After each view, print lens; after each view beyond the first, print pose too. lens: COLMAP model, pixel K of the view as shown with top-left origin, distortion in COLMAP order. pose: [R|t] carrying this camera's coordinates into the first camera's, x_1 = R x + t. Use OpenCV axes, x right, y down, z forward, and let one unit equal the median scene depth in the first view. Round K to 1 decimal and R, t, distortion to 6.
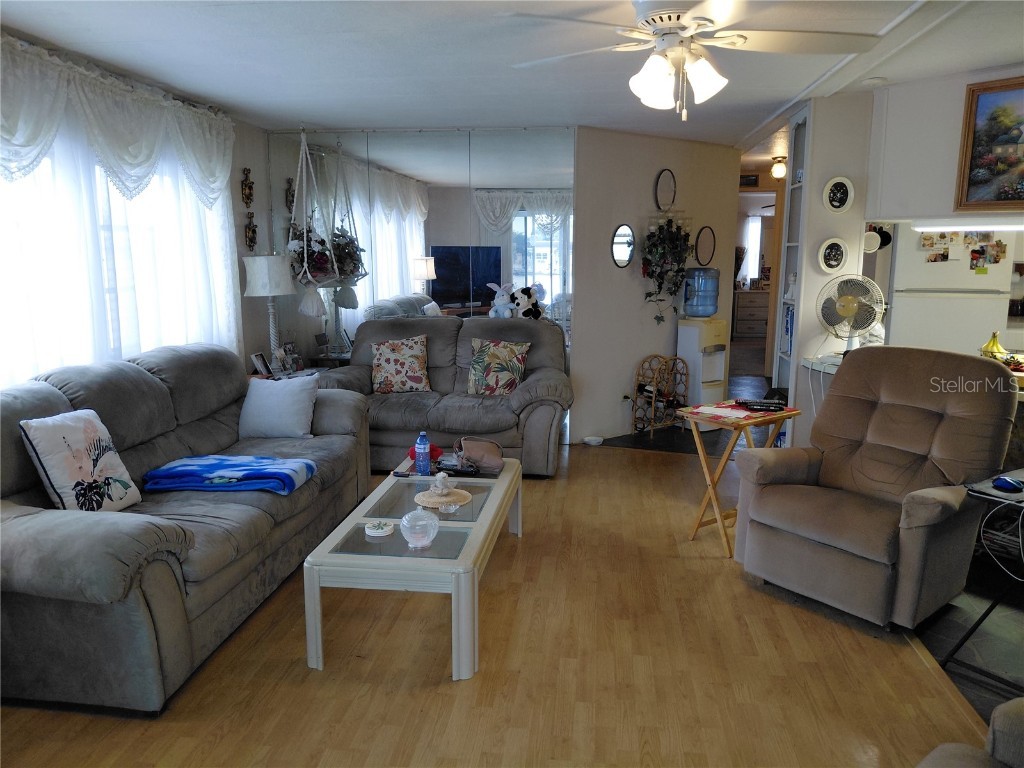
lens RADIAL K [[755.1, 0, 505.2], [0, 755.1, 390.8], [0, 0, 1]] dist [0.006100, -0.012159]
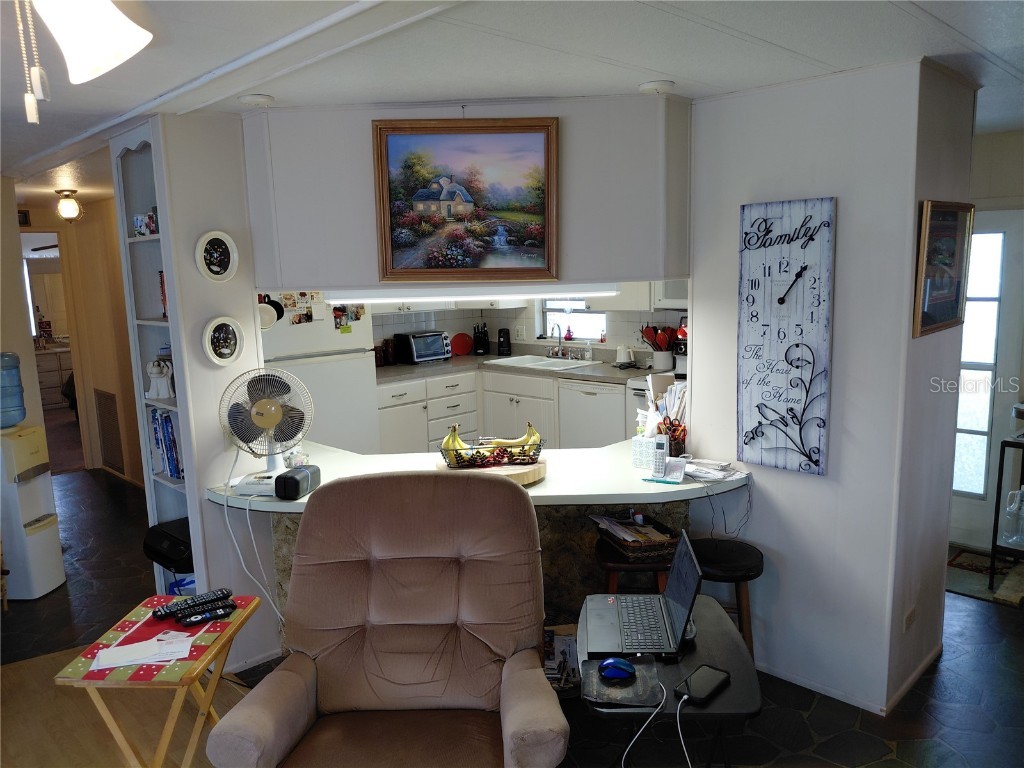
lens RADIAL K [[756.1, 0, 508.4], [0, 756.1, 391.3], [0, 0, 1]] dist [0.035813, -0.106979]
pose [[0.612198, -0.151342, 0.776086, 0.042817], [0.178631, 0.982609, 0.050707, -0.126366], [-0.770262, 0.107590, 0.628586, 0.372074]]
